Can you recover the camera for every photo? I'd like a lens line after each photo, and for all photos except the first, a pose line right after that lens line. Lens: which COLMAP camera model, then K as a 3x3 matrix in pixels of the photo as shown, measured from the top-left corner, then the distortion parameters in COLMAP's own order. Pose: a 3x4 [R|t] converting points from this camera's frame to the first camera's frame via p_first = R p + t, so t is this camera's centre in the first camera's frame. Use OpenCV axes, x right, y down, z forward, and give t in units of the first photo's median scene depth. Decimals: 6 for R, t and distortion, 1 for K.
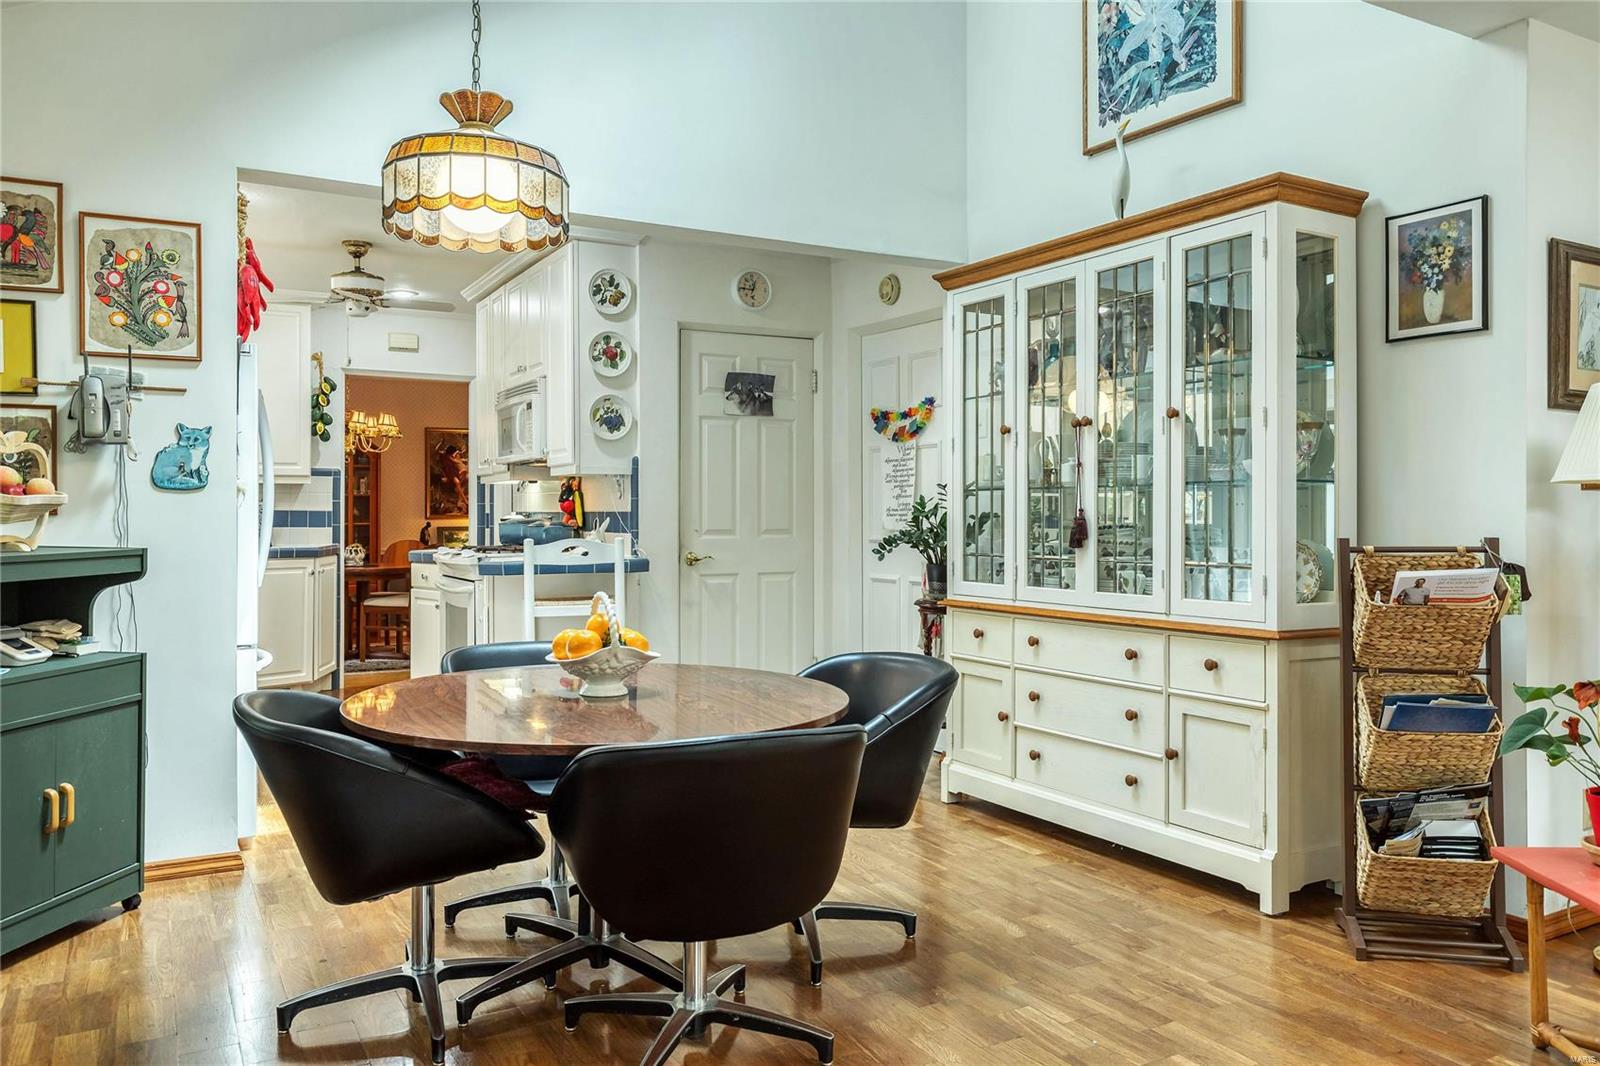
lens RADIAL K [[1170.4, 0, 811.7], [0, 1170.4, 501.7], [0, 0, 1]] dist [0.002514, -0.005953]
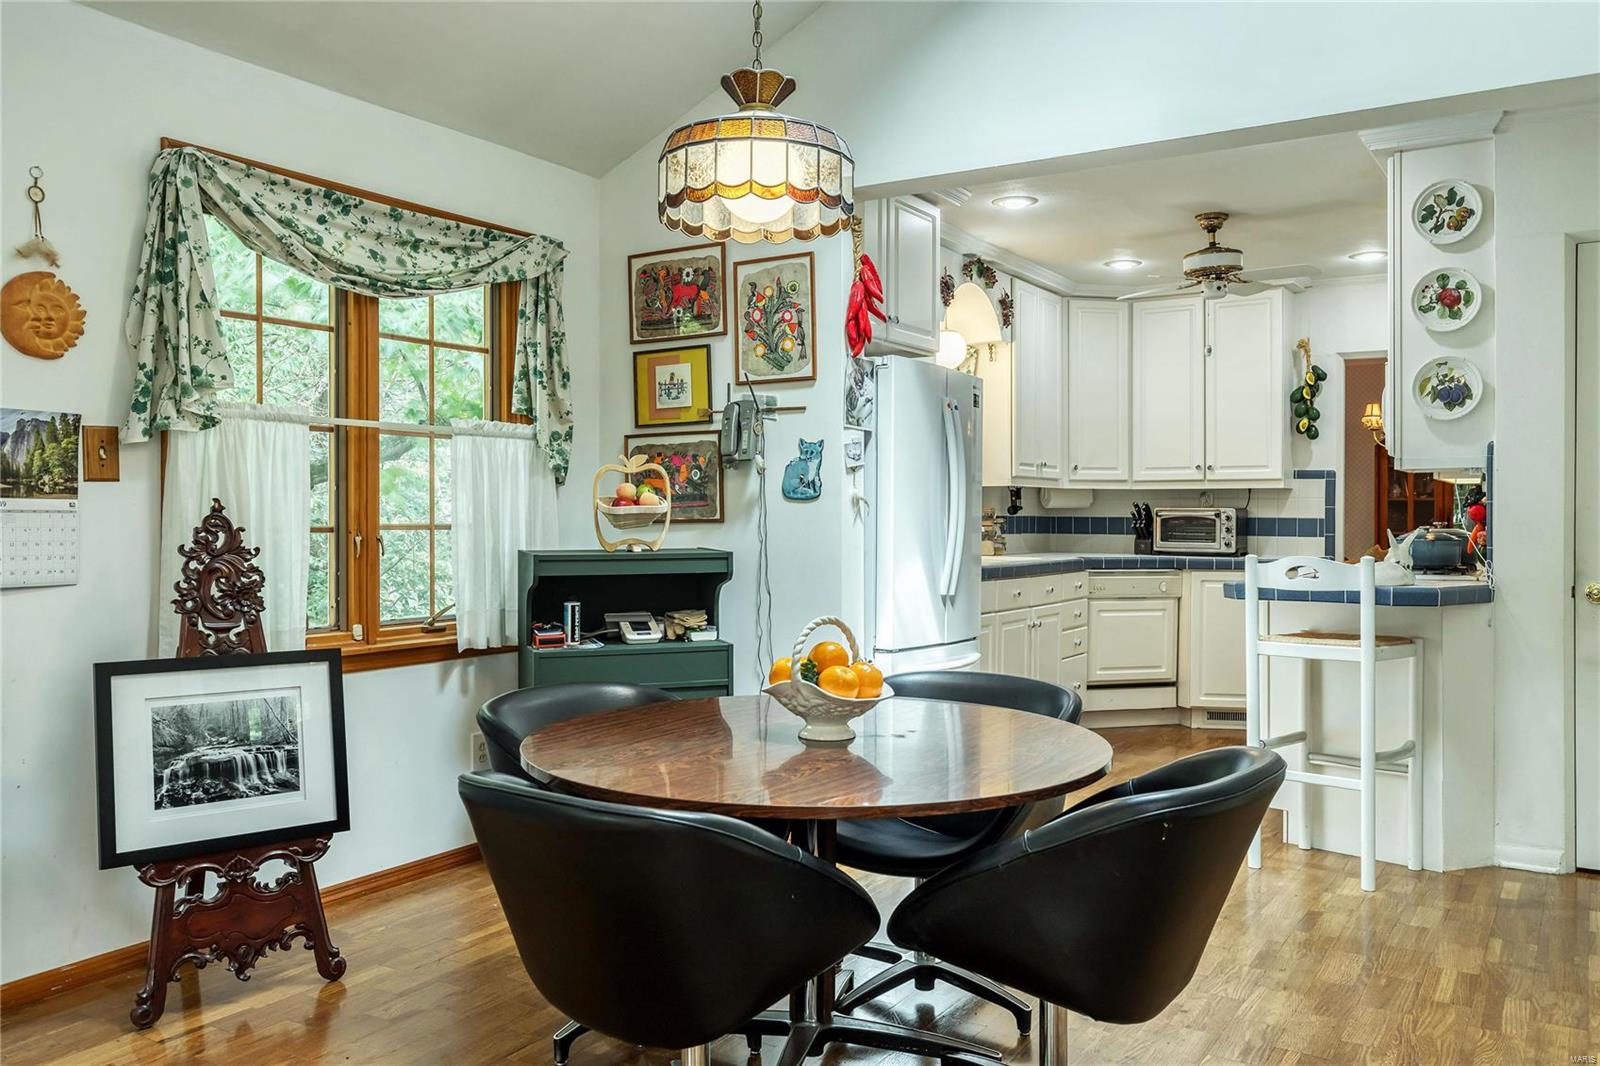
lens RADIAL K [[1270.1, 0, 808.4], [0, 1270.1, 523.3], [0, 0, 1]] dist [0.002095, -0.000016]
pose [[0.471973, 0.004658, -0.881601, 0.315472], [0.006475, 0.999941, 0.008750, 0.000973], [0.881589, -0.009838, 0.471914, 0.277676]]
